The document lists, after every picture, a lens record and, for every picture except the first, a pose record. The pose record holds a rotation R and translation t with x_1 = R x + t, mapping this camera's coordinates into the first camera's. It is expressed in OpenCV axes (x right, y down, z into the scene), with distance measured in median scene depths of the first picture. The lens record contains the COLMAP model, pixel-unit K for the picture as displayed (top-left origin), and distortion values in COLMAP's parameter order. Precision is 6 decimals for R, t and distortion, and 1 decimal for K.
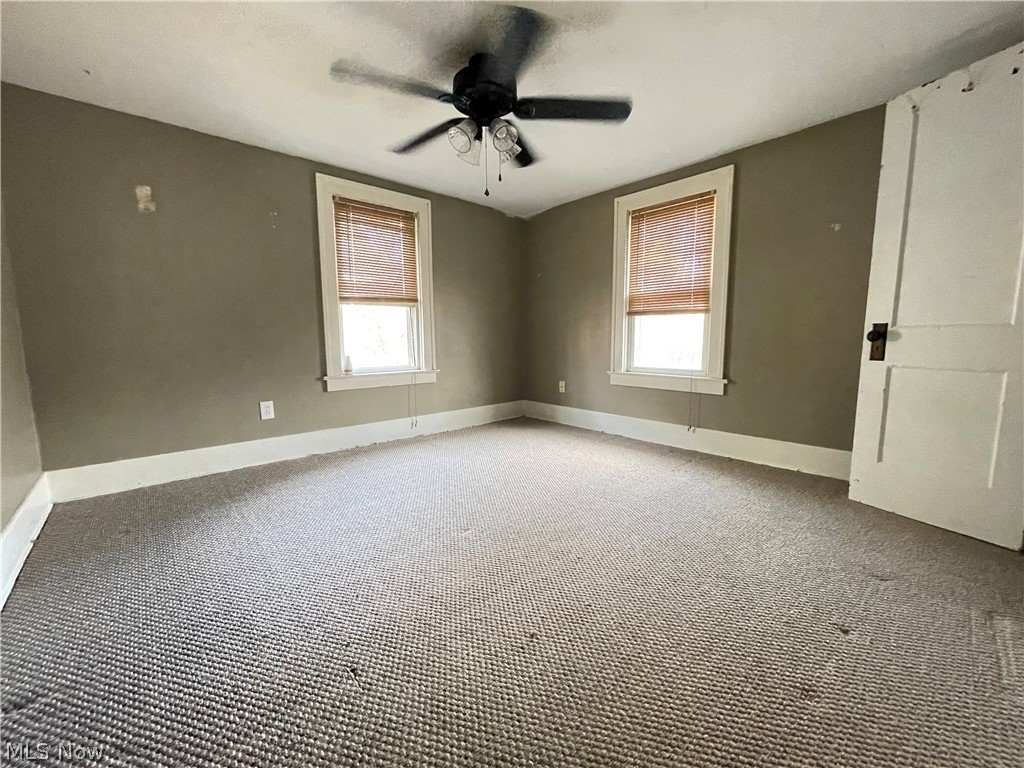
lens RADIAL K [[415.1, 0, 511.1], [0, 415.1, 377.5], [0, 0, 1]] dist [0.000056, -0.000054]
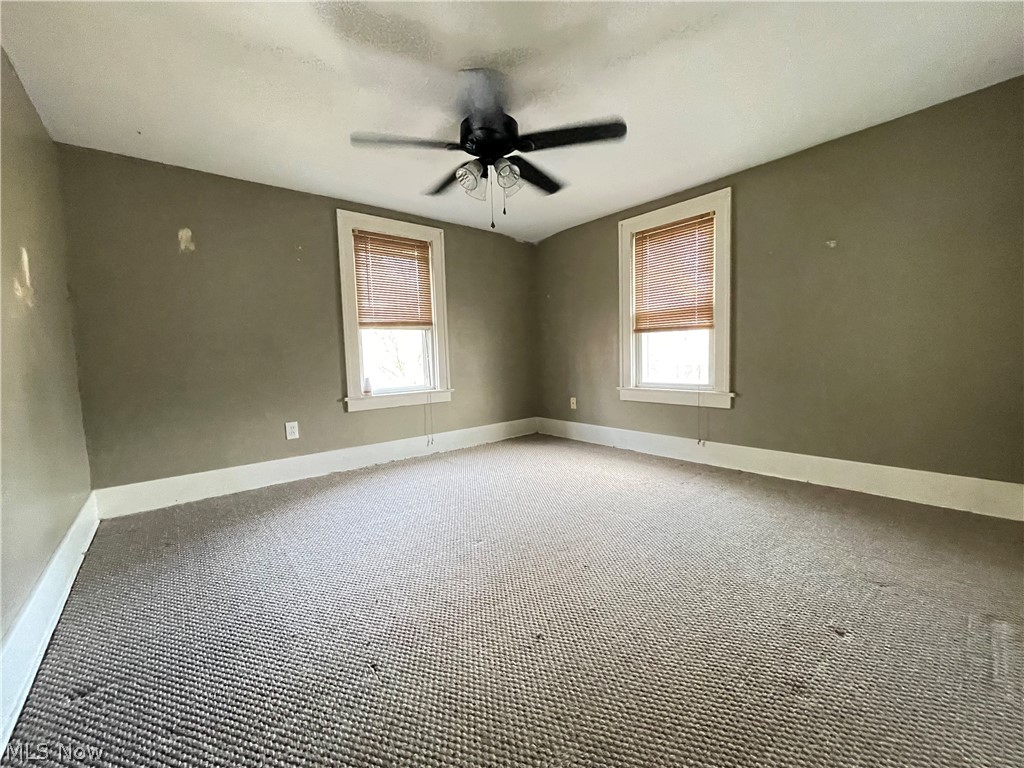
lens RADIAL K [[415.1, 0, 513.4], [0, 415.1, 378.0], [0, 0, 1]] dist [0.000056, -0.000054]
pose [[0.999183, -0.020546, -0.034792, 0.039361], [0.019093, 0.998952, -0.041608, -0.000093], [0.035611, 0.040909, 0.998528, -0.104441]]
